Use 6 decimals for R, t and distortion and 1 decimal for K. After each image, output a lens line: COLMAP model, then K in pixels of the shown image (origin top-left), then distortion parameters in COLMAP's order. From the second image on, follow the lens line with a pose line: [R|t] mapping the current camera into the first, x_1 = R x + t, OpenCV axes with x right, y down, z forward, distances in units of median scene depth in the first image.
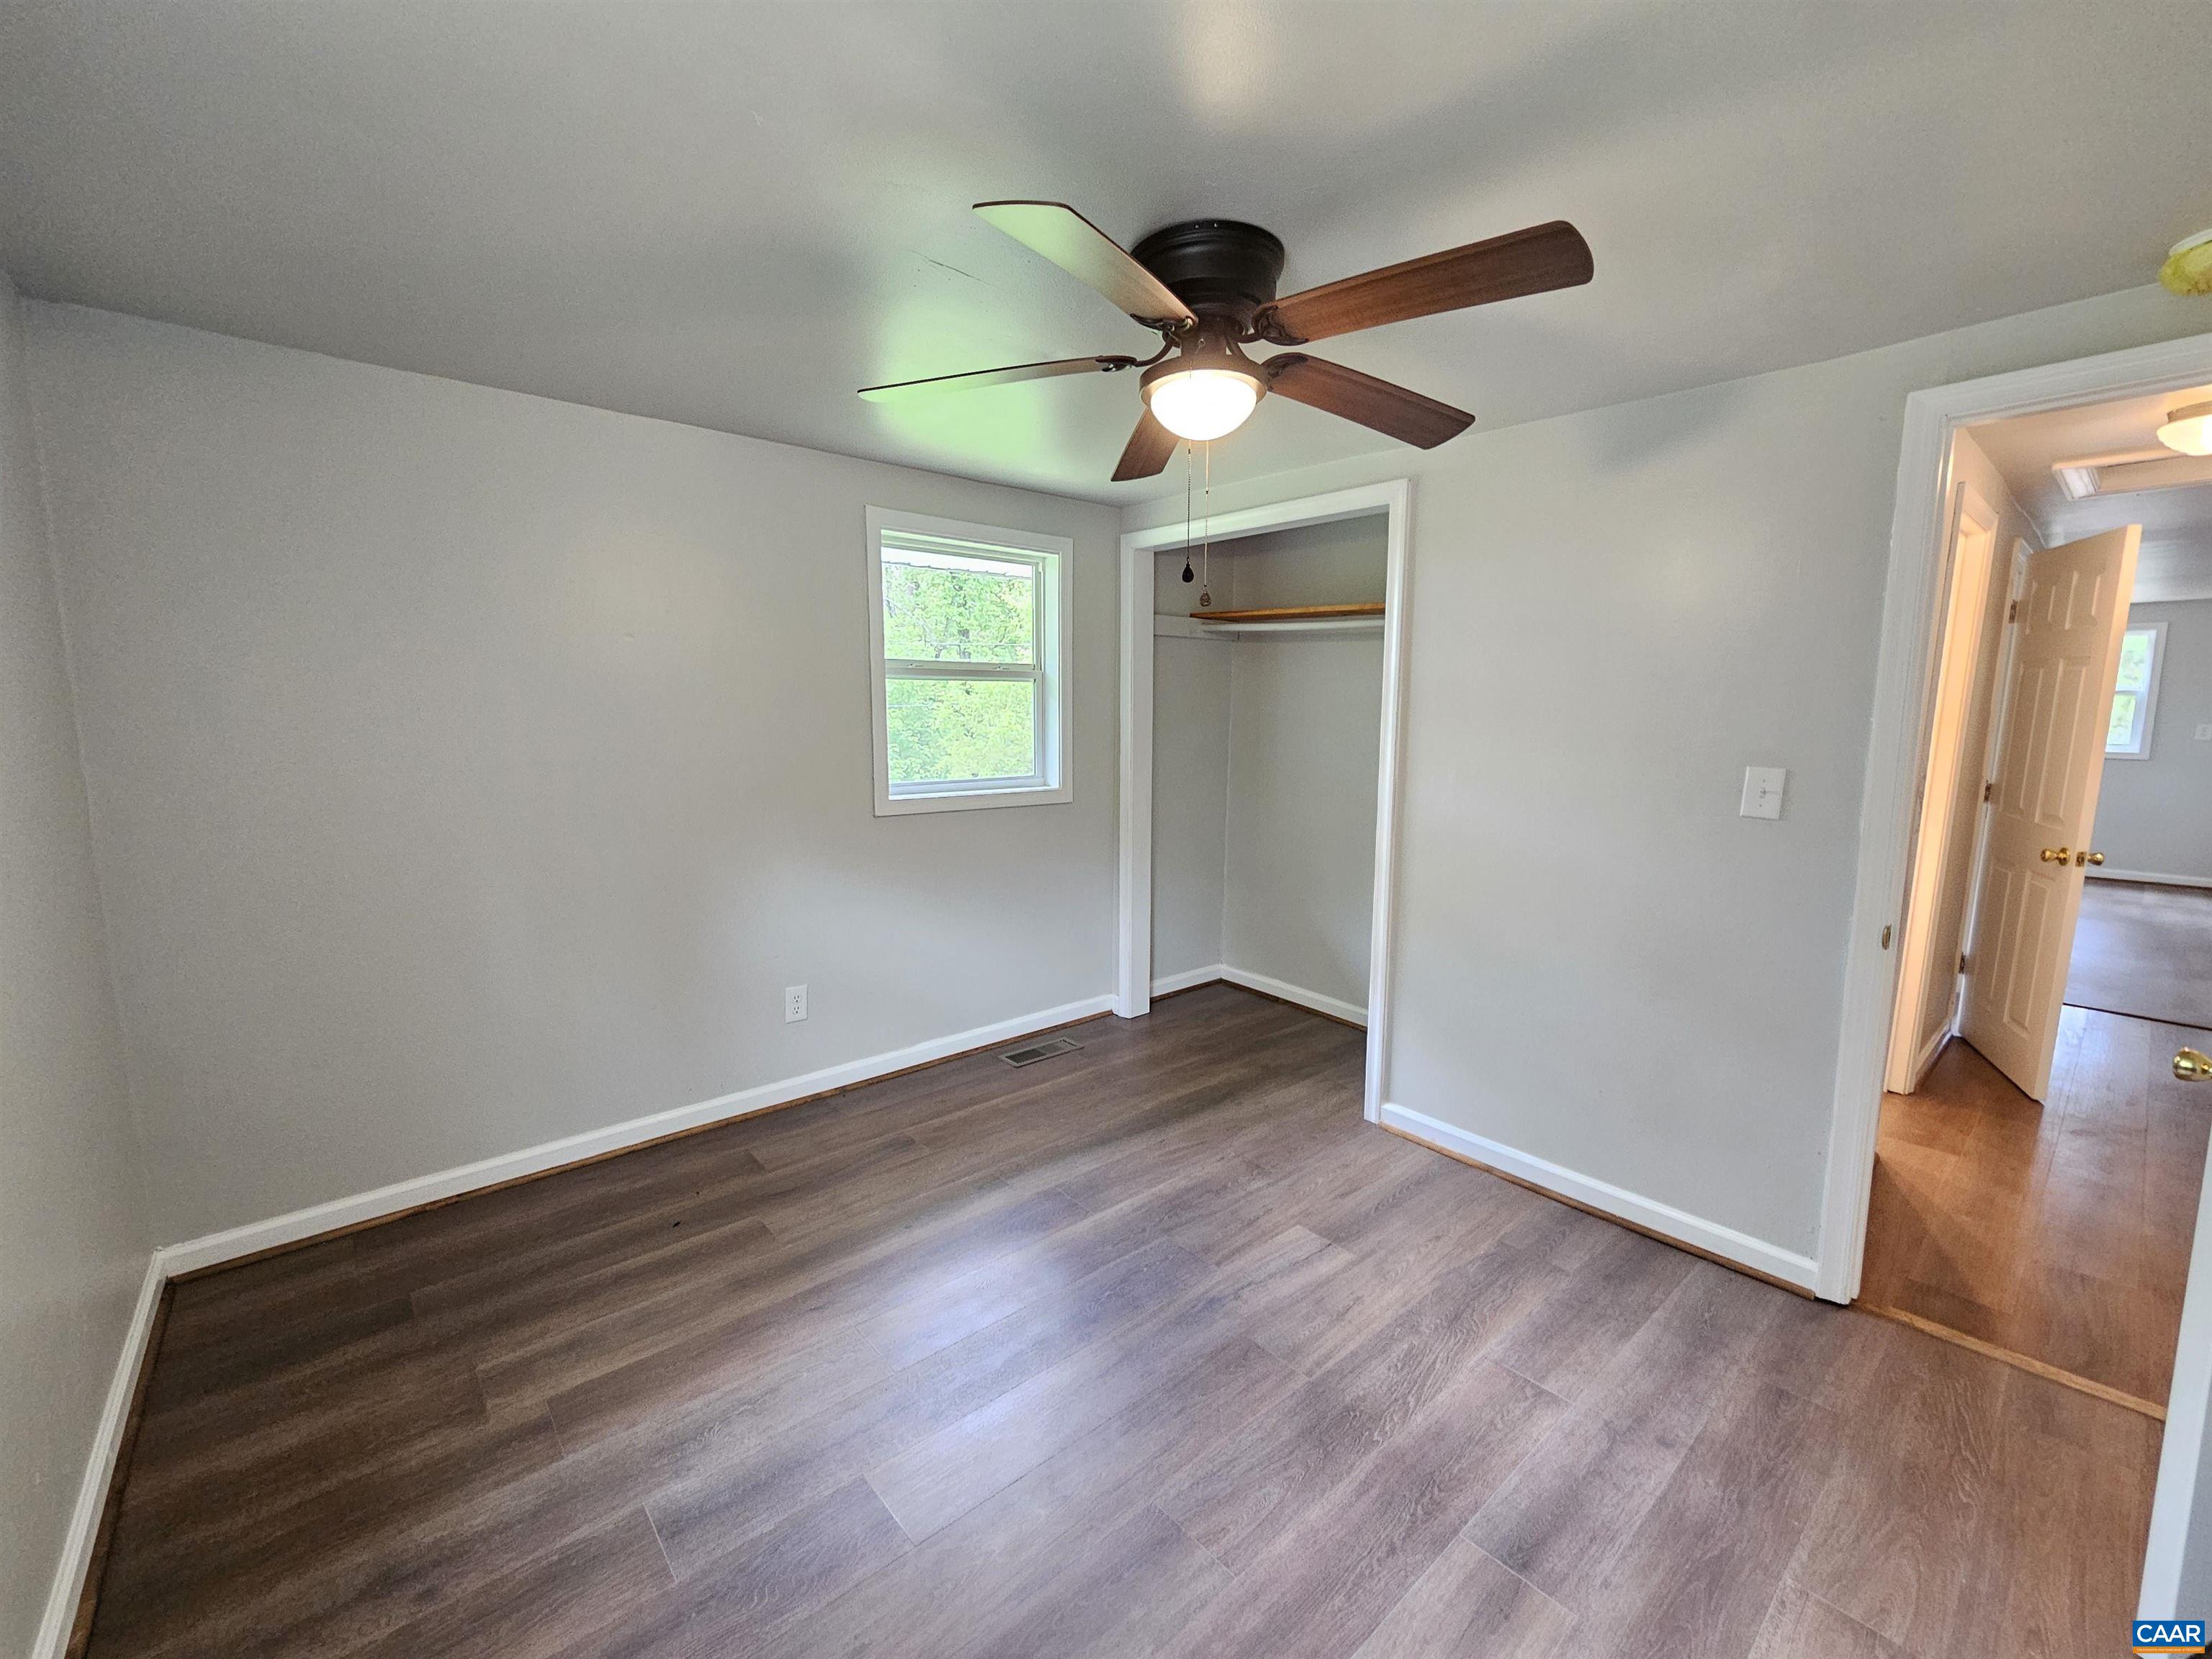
lens RADIAL K [[911.0, 0, 1115.5], [0, 911.0, 836.4], [0, 0, 1]] dist [-0.004582, 0.001849]
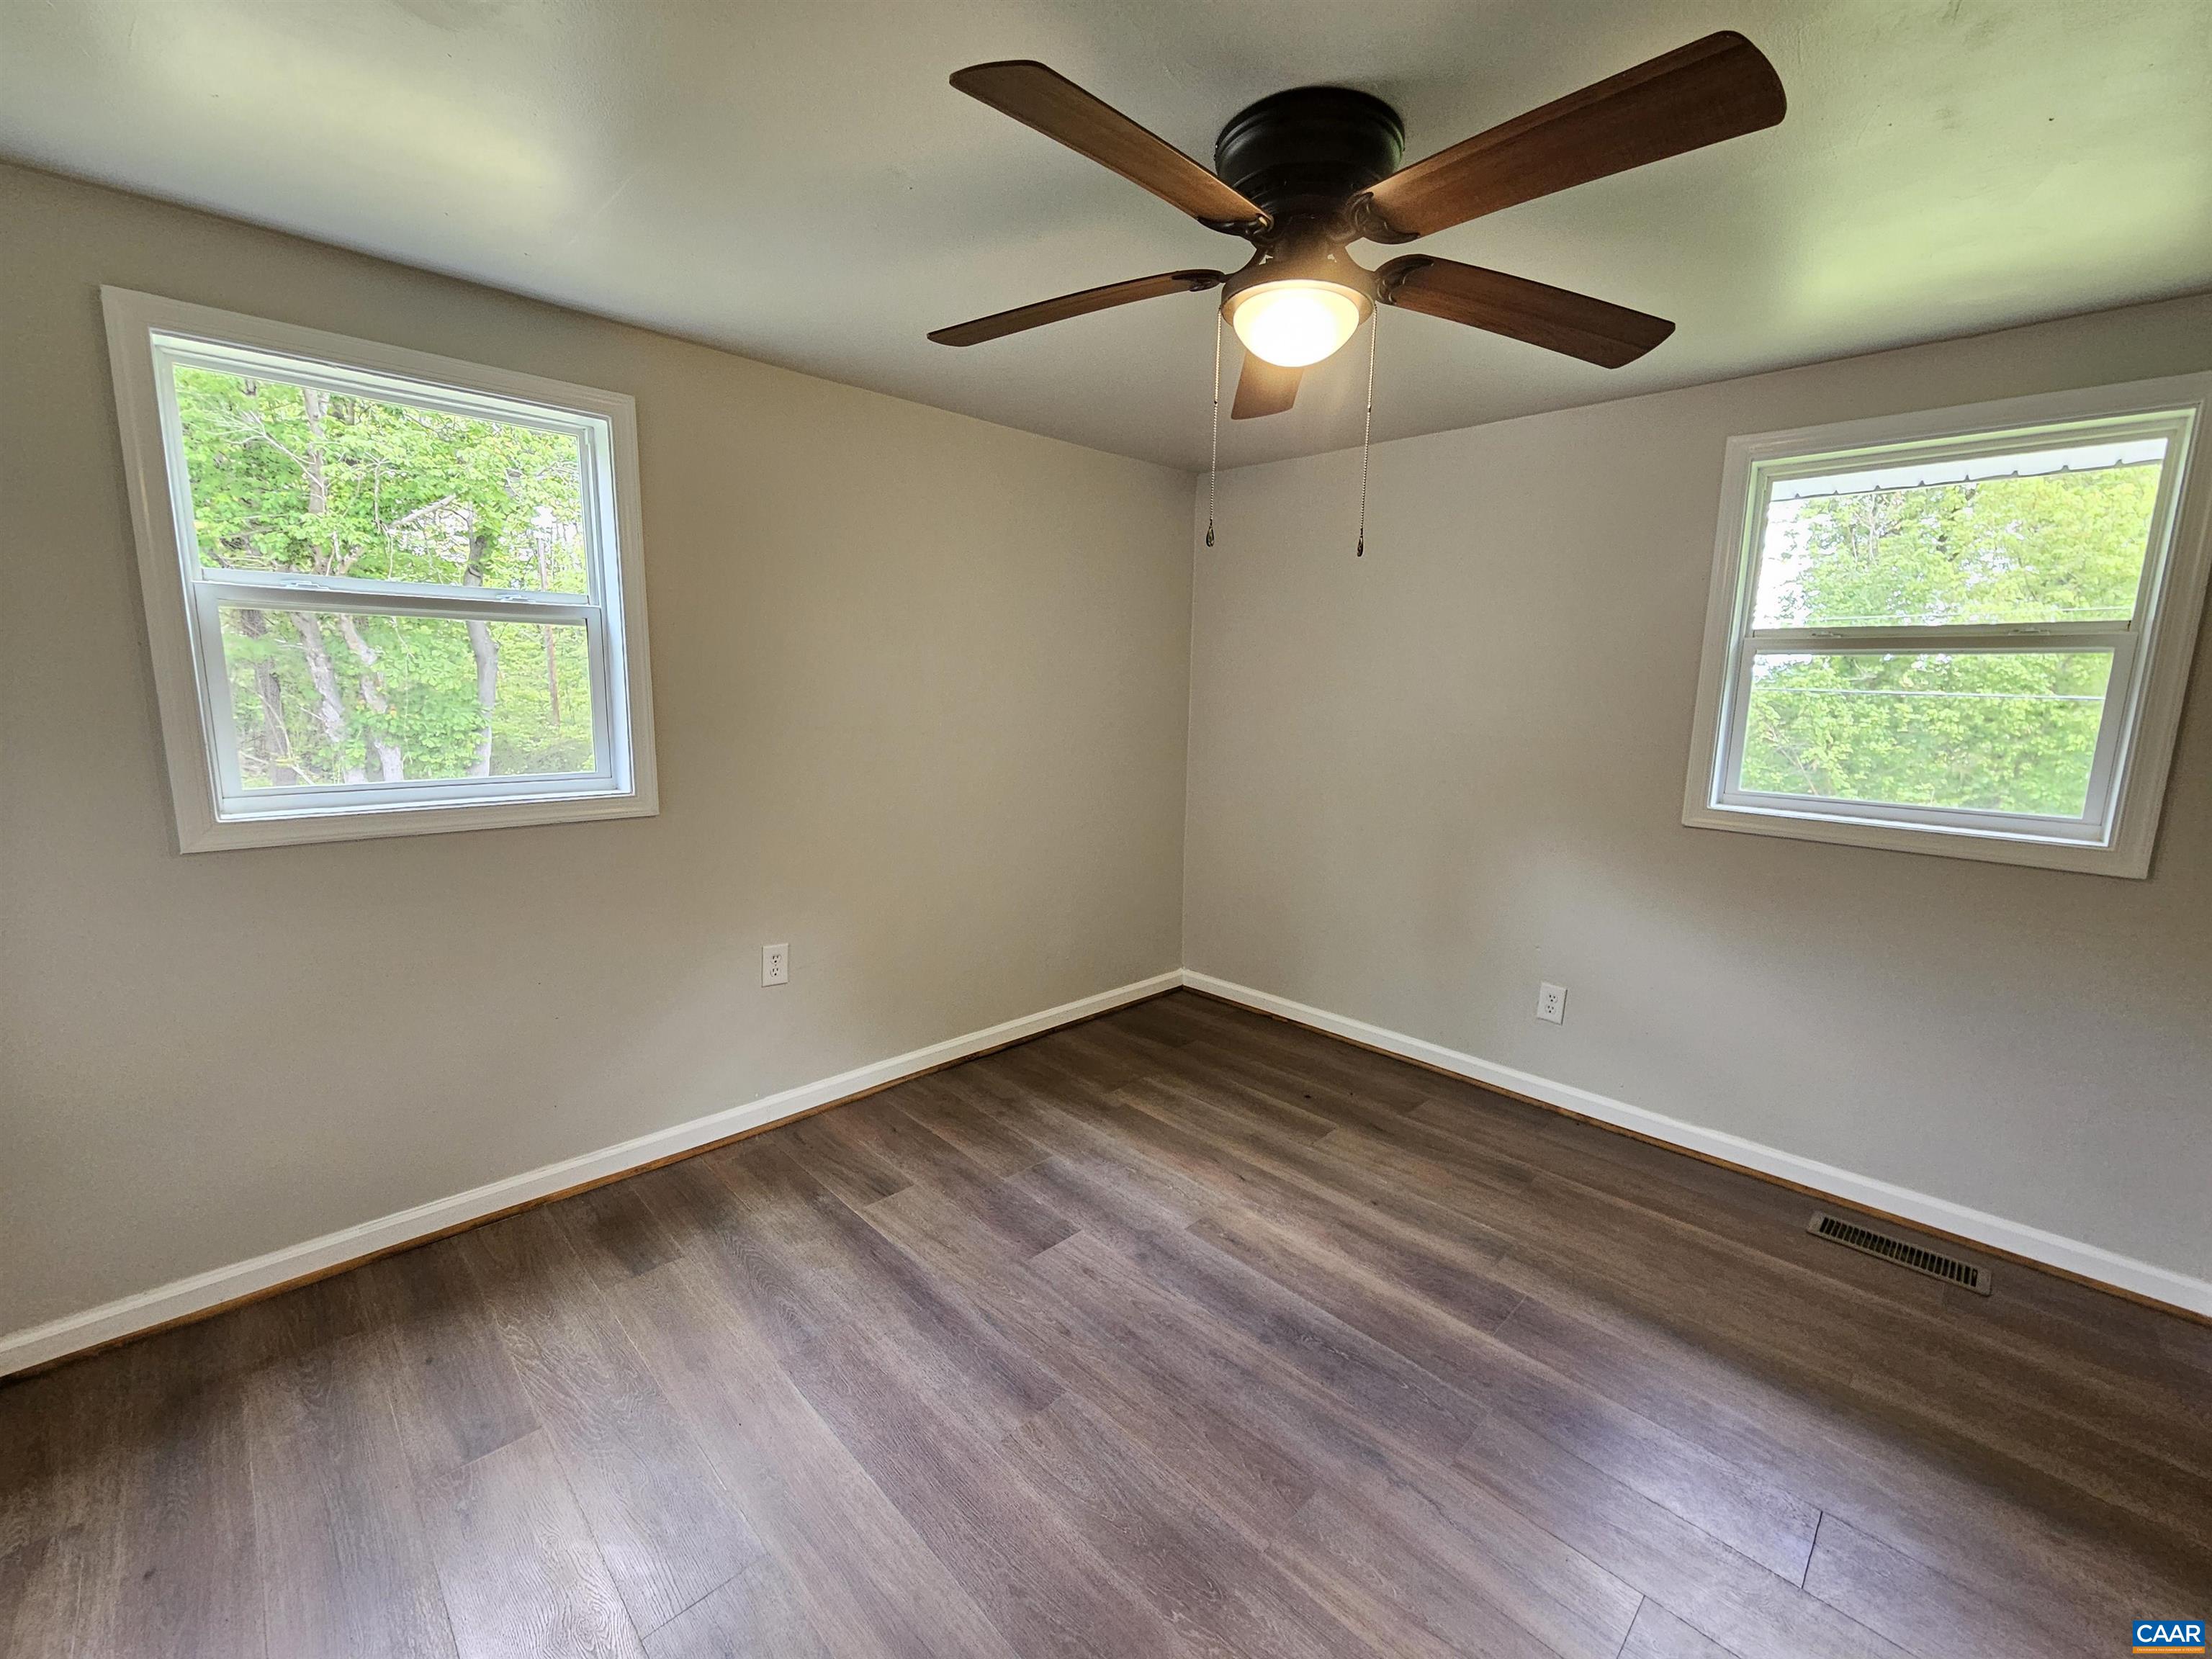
lens RADIAL K [[911.0, 0, 1094.9], [0, 911.0, 830.5], [0, 0, 1]] dist [-0.004582, 0.001849]
pose [[0.057569, 0.161968, -0.985115, 0.758637], [-0.160281, 0.975451, 0.151012, -0.083882], [0.985391, 0.149201, 0.082116, 0.615987]]
